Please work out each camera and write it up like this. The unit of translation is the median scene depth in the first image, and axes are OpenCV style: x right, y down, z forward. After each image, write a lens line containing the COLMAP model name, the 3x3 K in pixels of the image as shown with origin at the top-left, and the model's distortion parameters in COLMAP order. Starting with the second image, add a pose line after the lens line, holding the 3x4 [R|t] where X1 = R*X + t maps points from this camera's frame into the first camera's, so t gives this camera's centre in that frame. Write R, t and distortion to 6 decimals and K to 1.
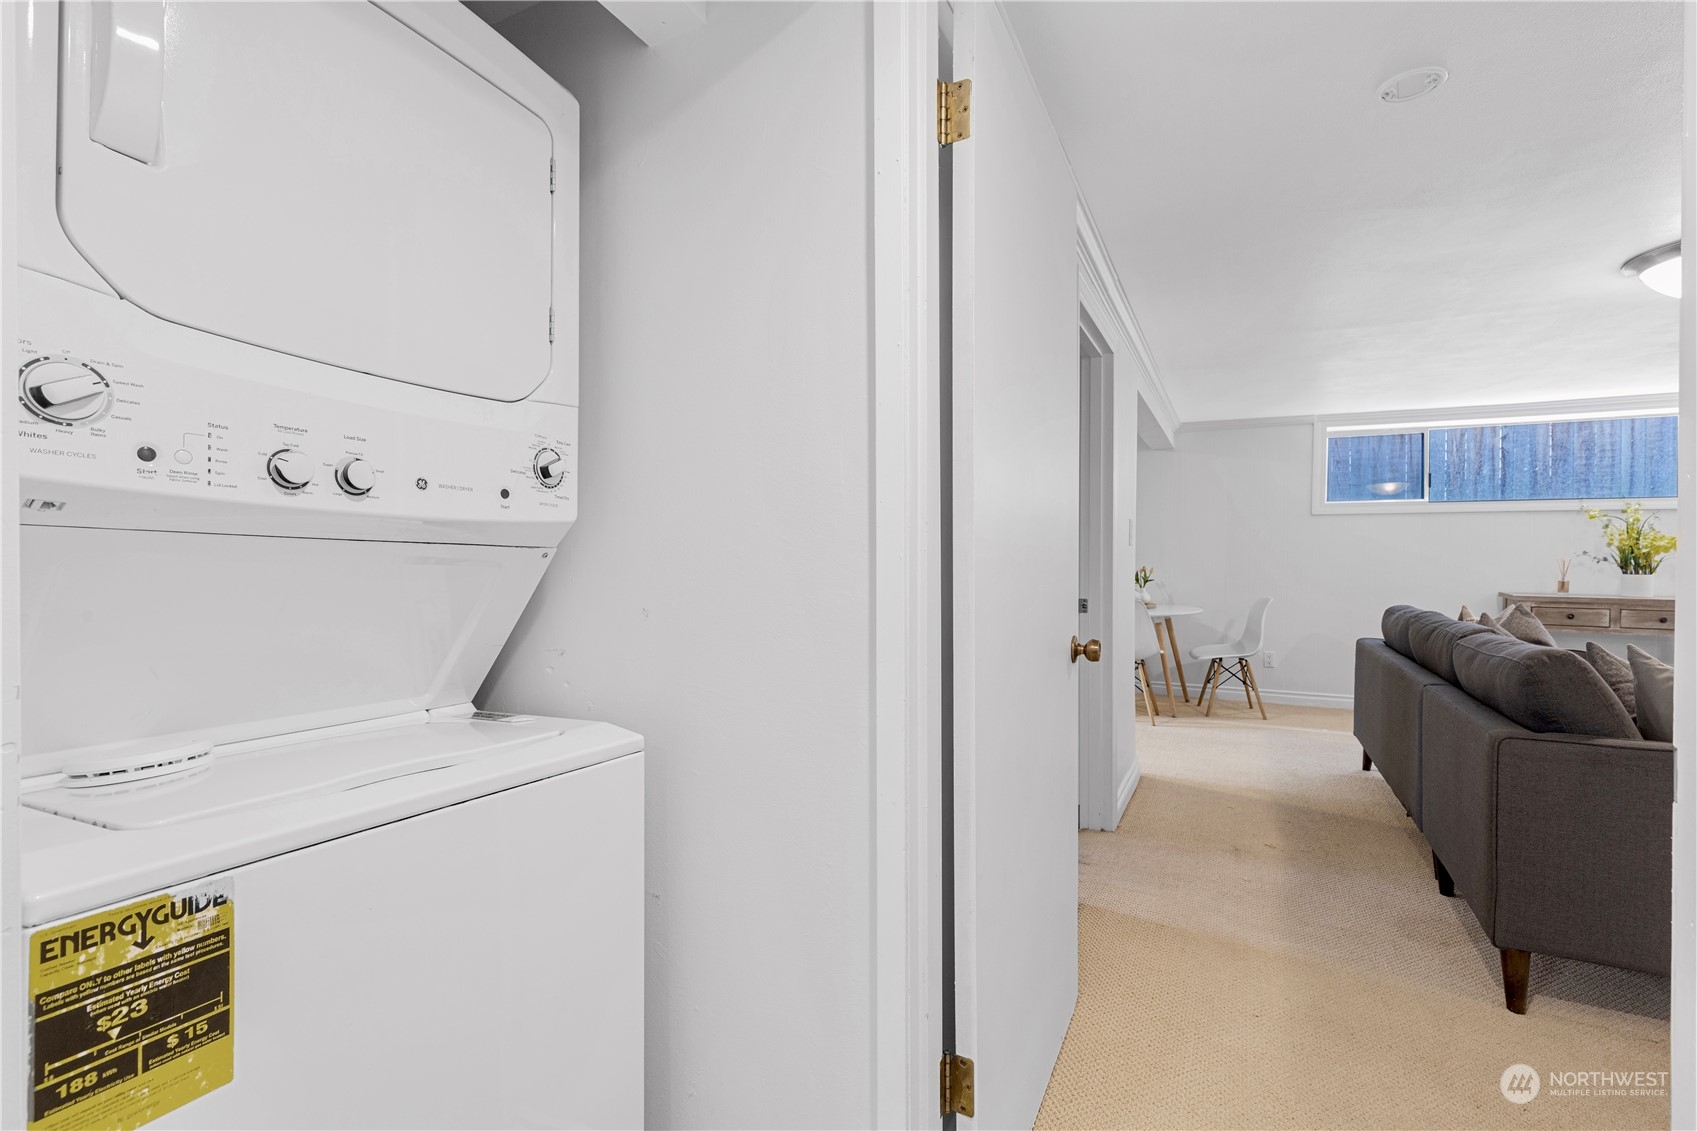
lens RADIAL K [[776.1, 0, 856.3], [0, 776.1, 562.2], [0, 0, 1]] dist [0.008990, -0.001731]
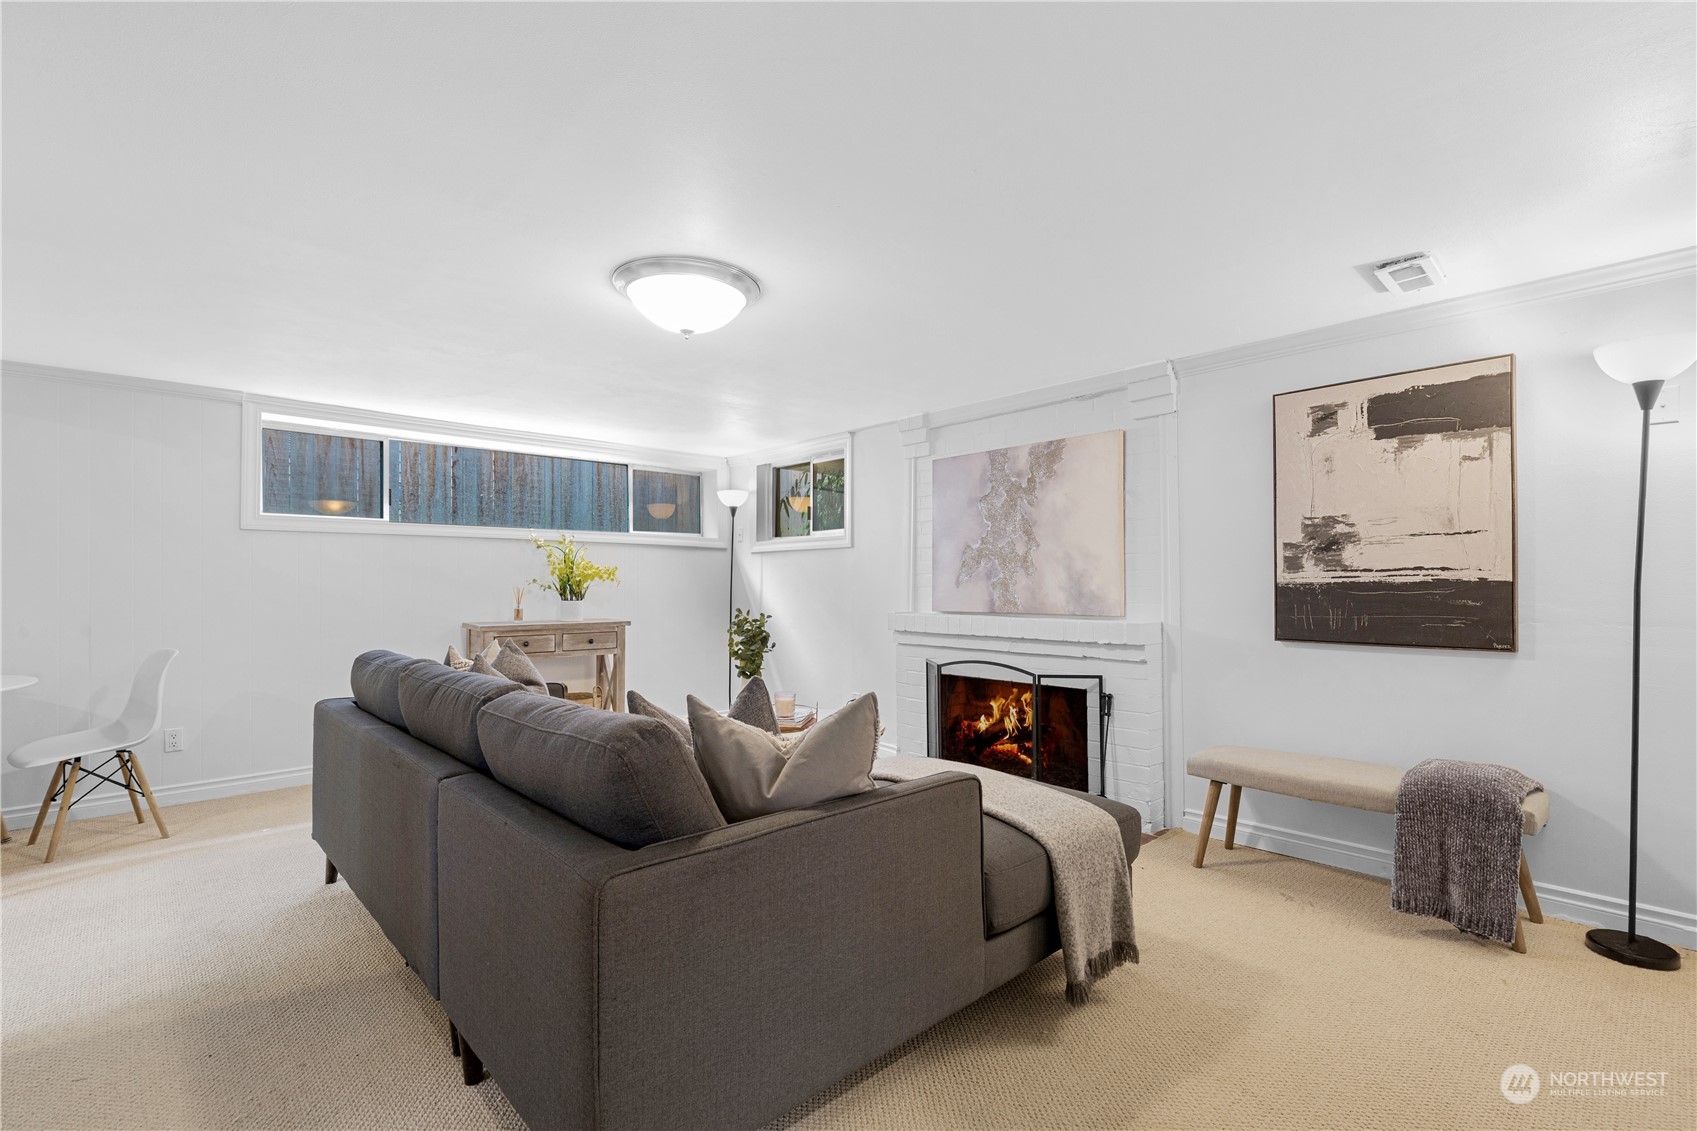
lens RADIAL K [[776.1, 0, 857.7], [0, 776.1, 580.8], [0, 0, 1]] dist [0.008990, -0.001731]
pose [[0.358058, -0.002265, 0.933697, 0.132140], [0.013581, 0.999904, -0.002782, -0.003421], [-0.933601, 0.013676, 0.358054, 0.239660]]
